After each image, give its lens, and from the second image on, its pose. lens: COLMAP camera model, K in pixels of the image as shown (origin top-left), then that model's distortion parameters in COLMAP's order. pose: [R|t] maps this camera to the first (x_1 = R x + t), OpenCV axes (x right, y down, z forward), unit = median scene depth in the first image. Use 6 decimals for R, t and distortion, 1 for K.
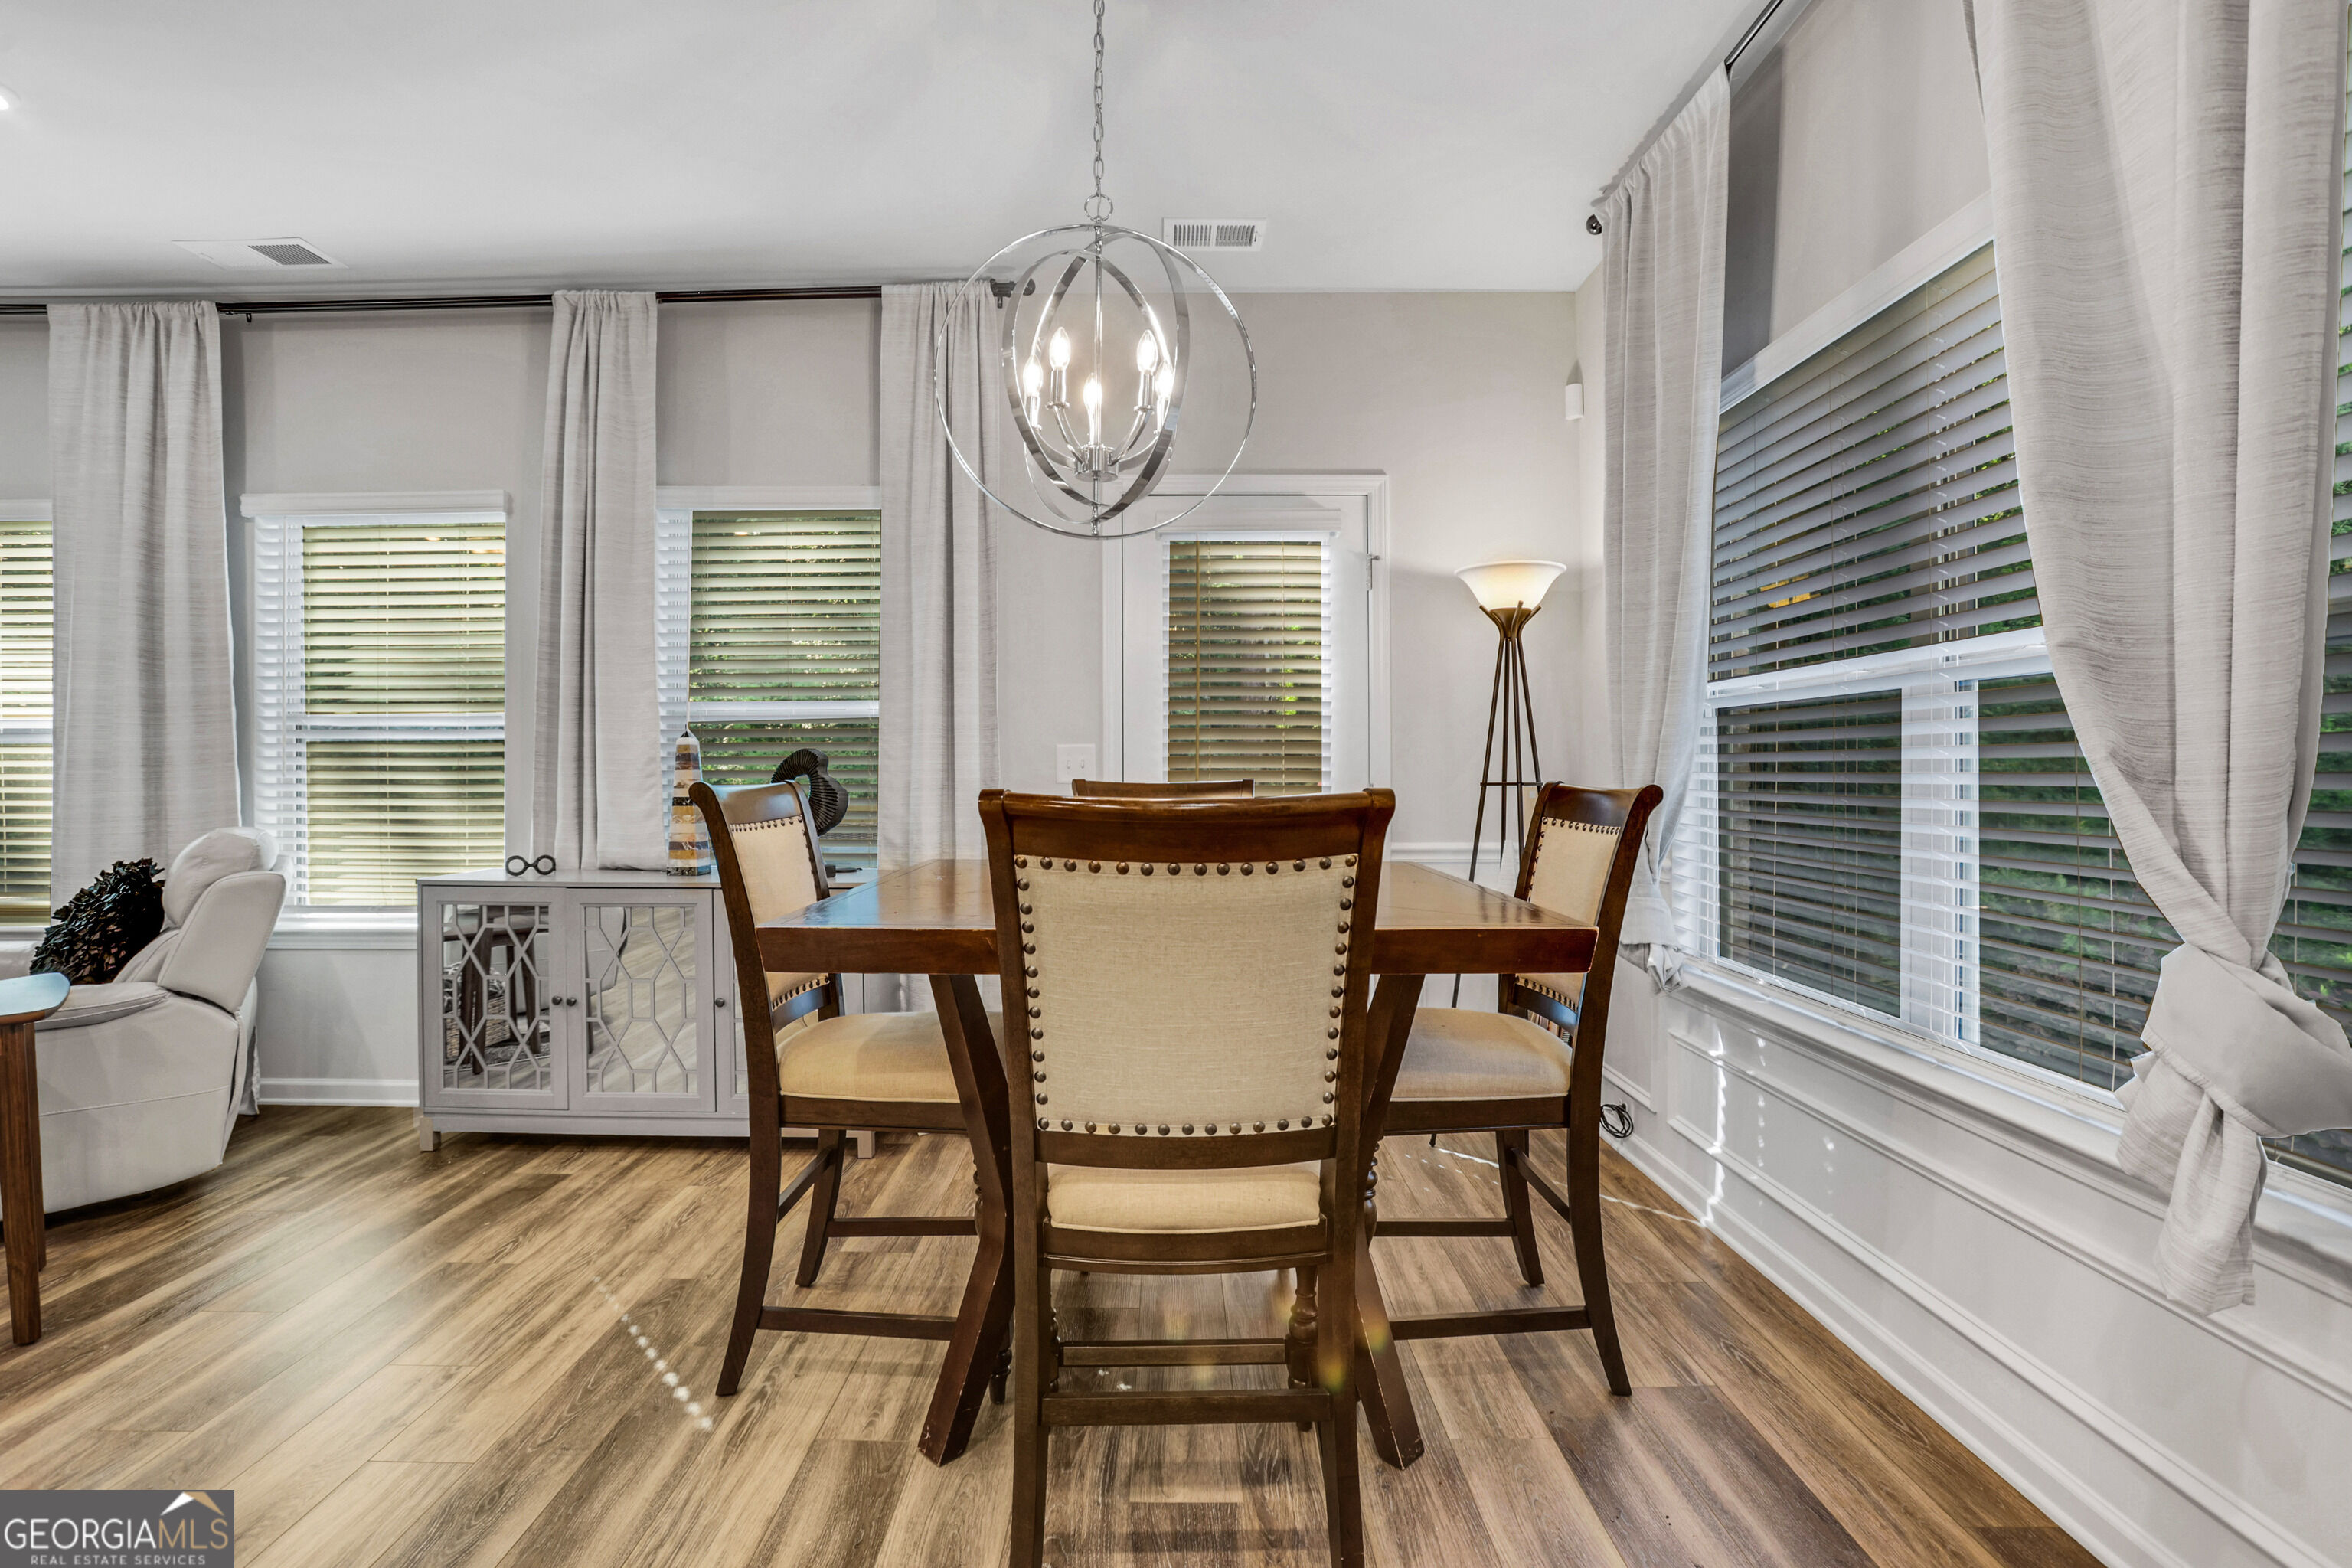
lens RADIAL K [[1120.7, 0, 1168.3], [0, 1120.7, 748.1], [0, 0, 1]] dist [-0.053050, 0.020837]
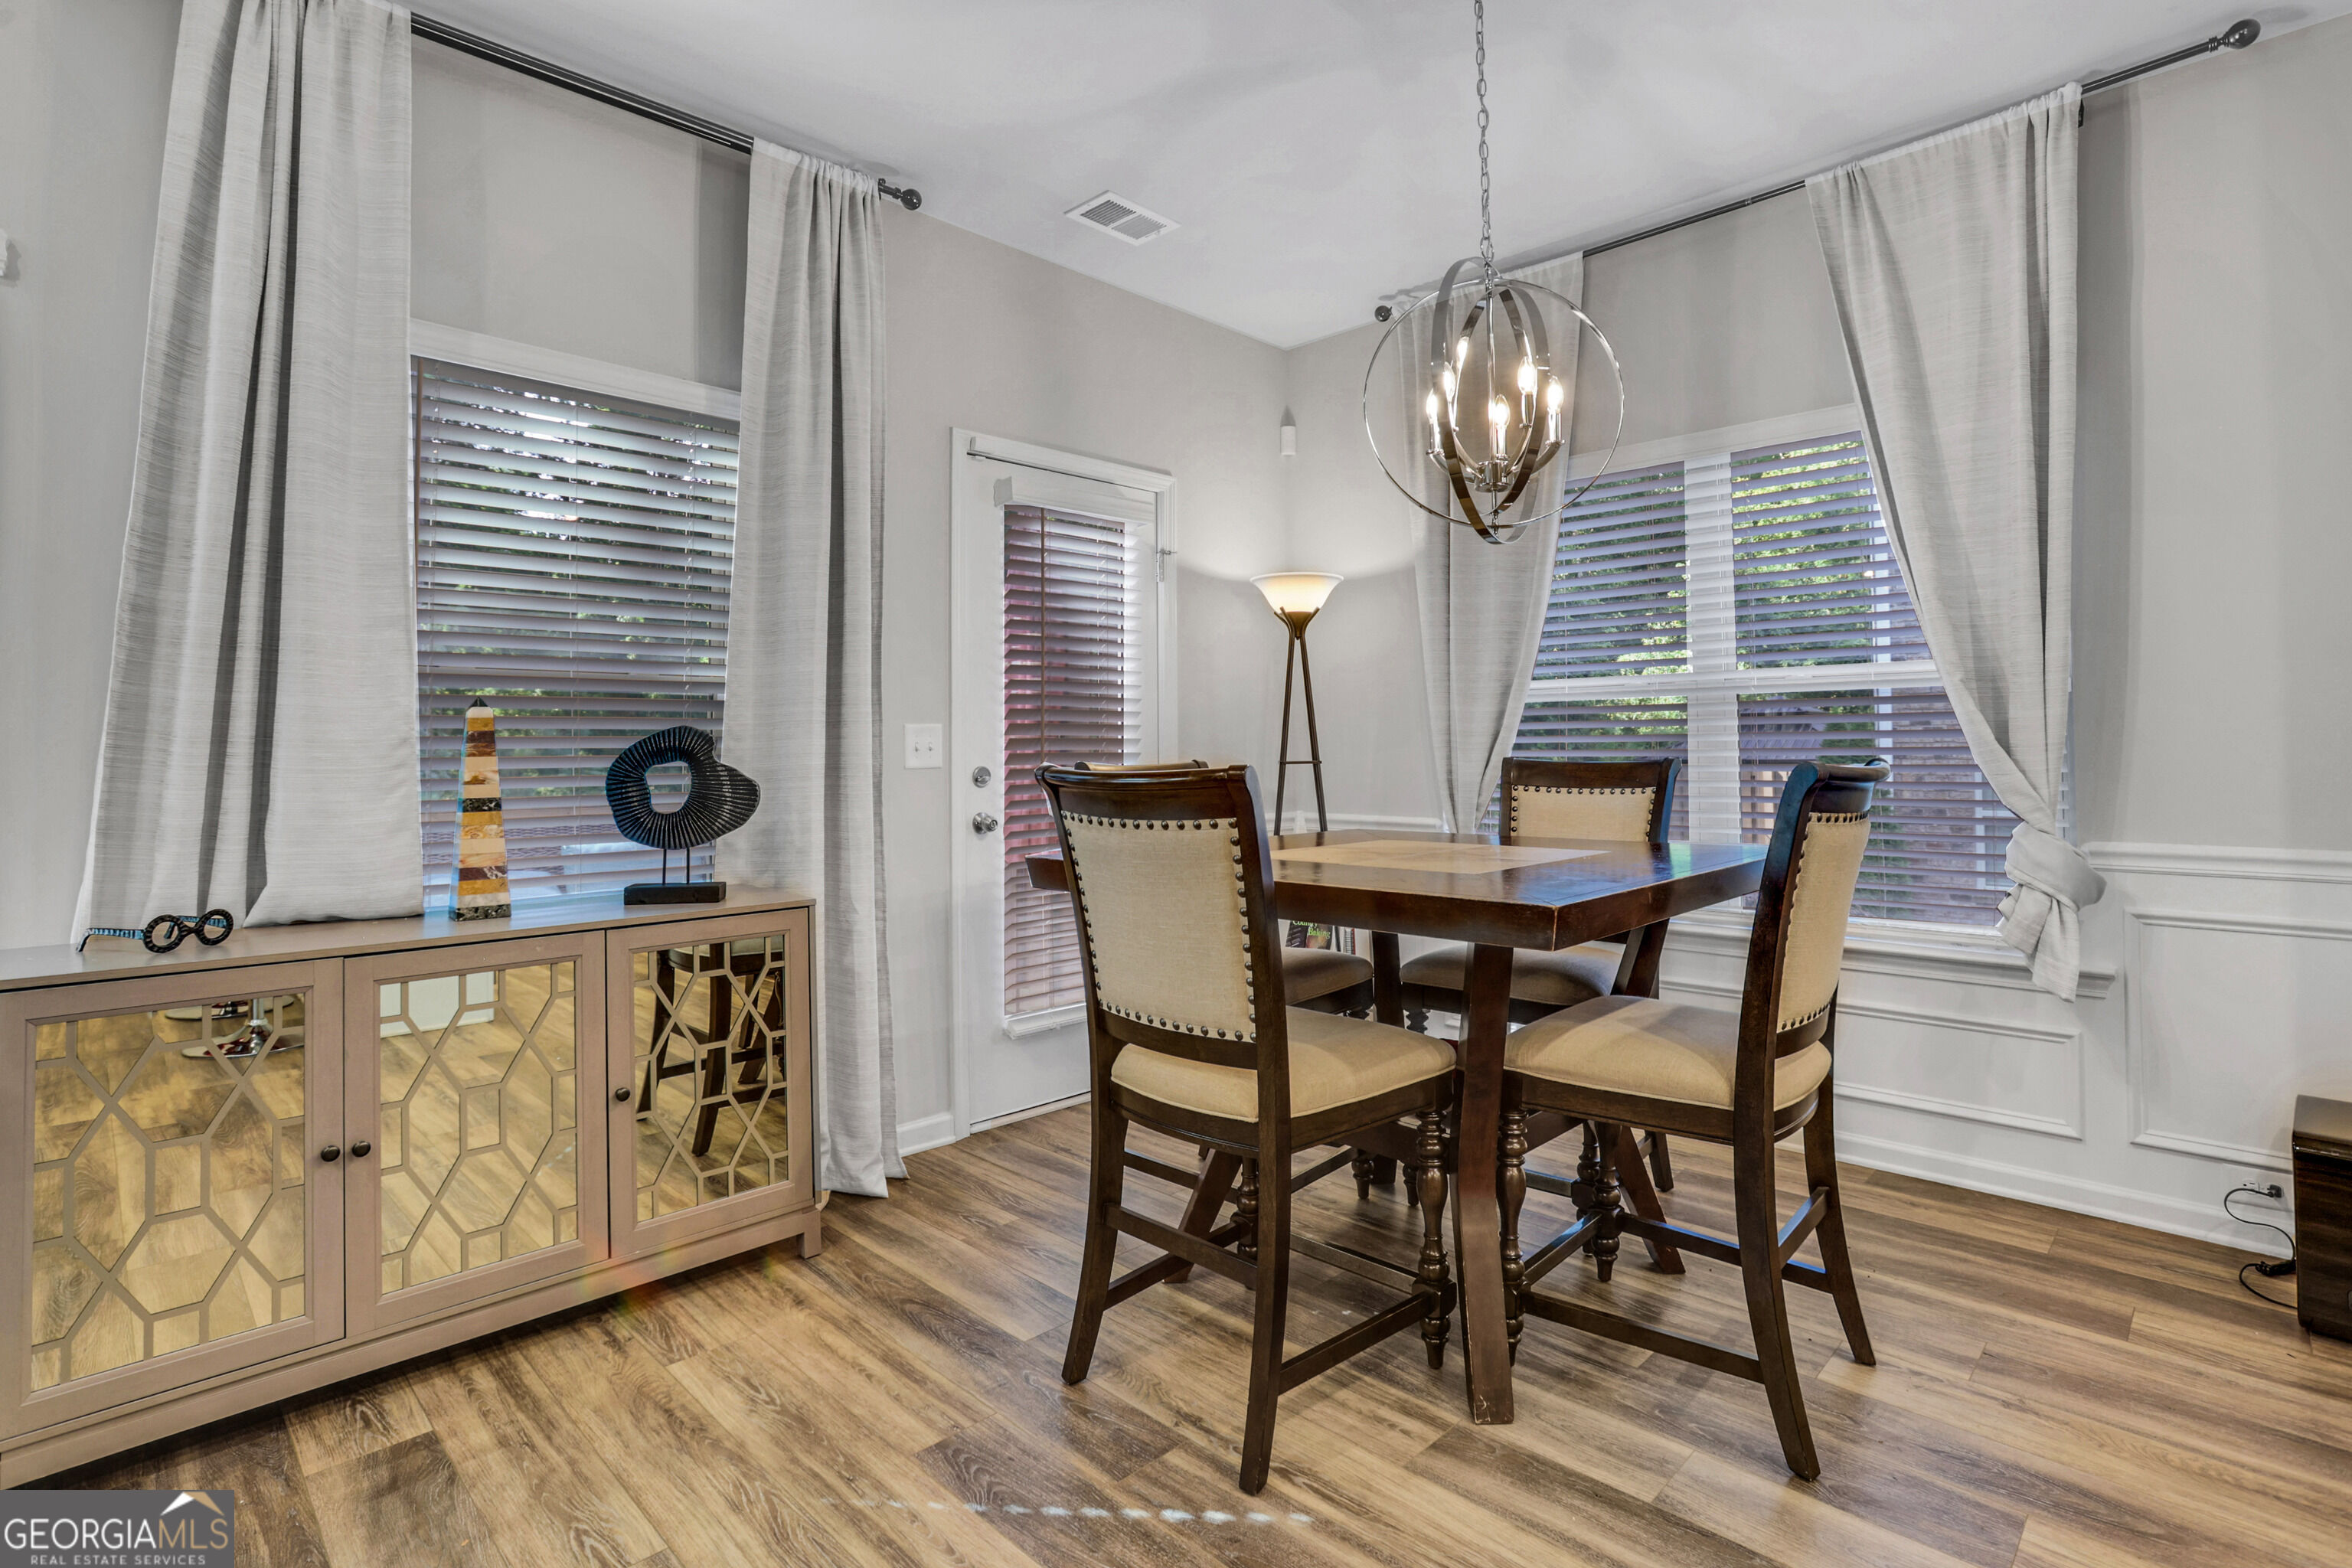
lens RADIAL K [[1120.7, 0, 1168.3], [0, 1120.7, 748.1], [0, 0, 1]] dist [-0.053050, 0.020837]
pose [[0.699748, -0.000645, 0.714389, -0.650716], [-0.004896, 0.999972, 0.005699, 0.010395], [-0.714373, -0.007485, 0.699725, 0.287224]]
